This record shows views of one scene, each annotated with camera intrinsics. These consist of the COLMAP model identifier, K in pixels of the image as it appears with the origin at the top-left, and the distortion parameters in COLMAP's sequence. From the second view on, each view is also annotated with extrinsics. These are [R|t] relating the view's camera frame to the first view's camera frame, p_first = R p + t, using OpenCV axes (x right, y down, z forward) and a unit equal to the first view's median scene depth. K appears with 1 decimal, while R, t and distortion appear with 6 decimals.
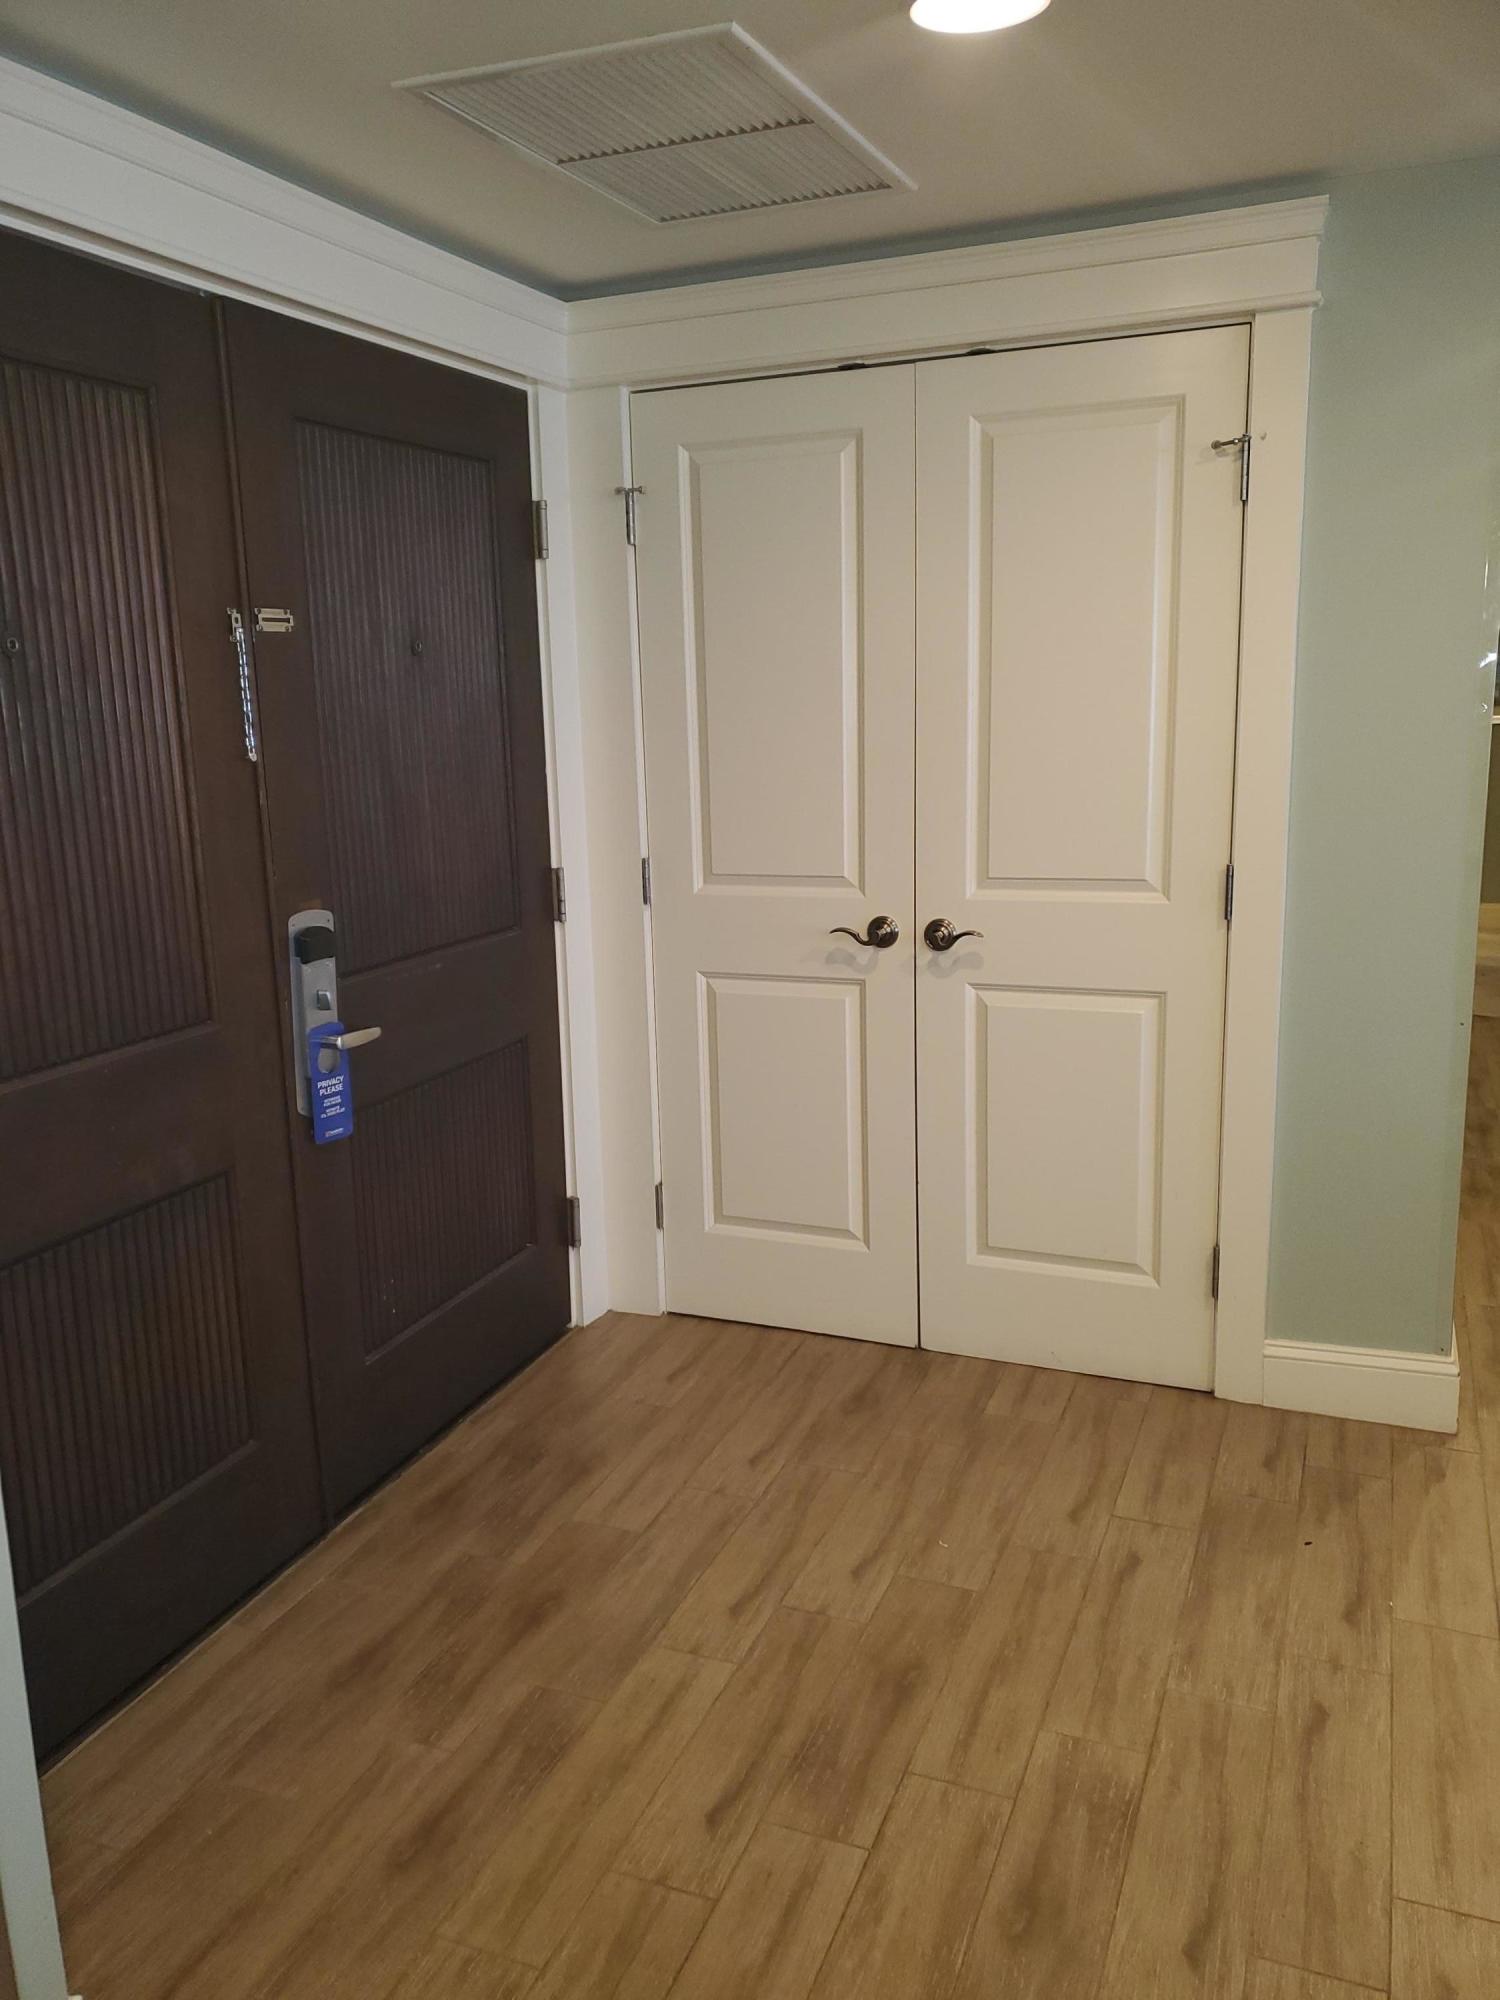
lens RADIAL K [[1536.8, 0, 750.0], [0, 1536.8, 1000.0], [0, 0, 1]] dist [0.046673, 0.000871]
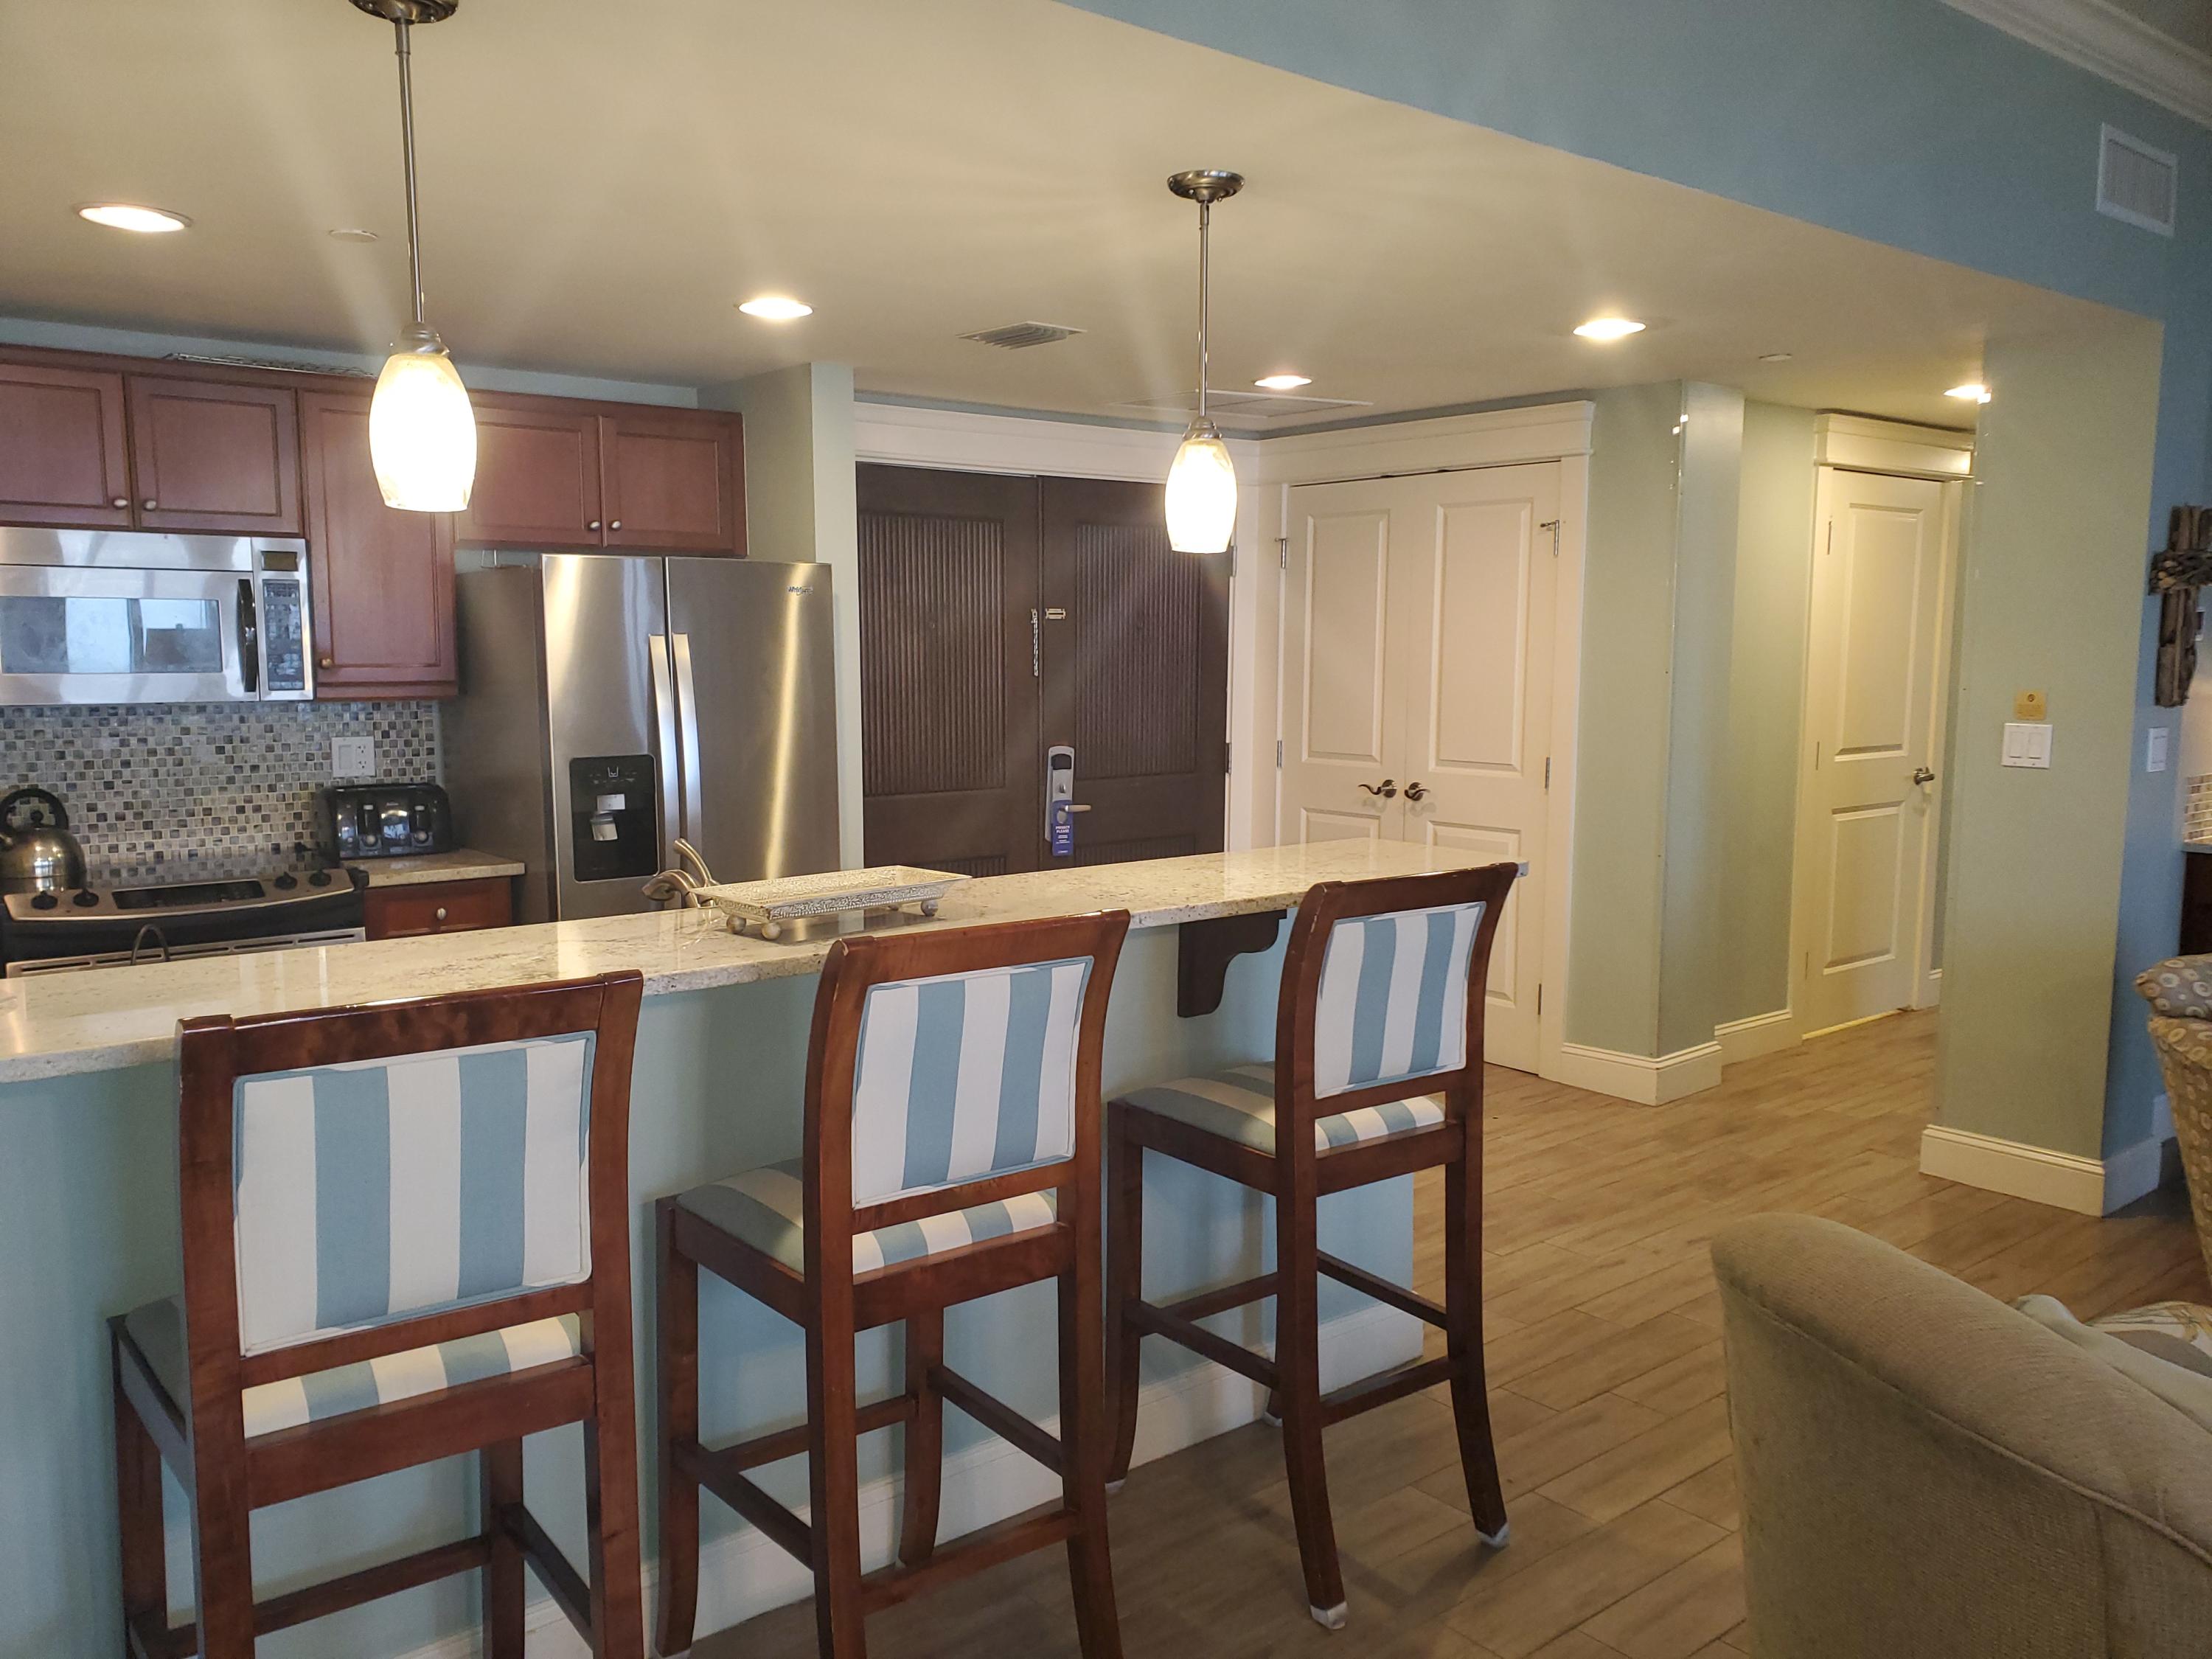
lens RADIAL K [[1655.8, 0, 1106.0], [0, 1655.8, 829.5], [0, 0, 1]] dist [0.011637, -0.005958]
pose [[0.881343, 0.081371, -0.465417, 0.827410], [-0.115914, 0.992192, -0.046034, 0.151800], [0.458037, 0.094520, 0.883894, -0.965931]]
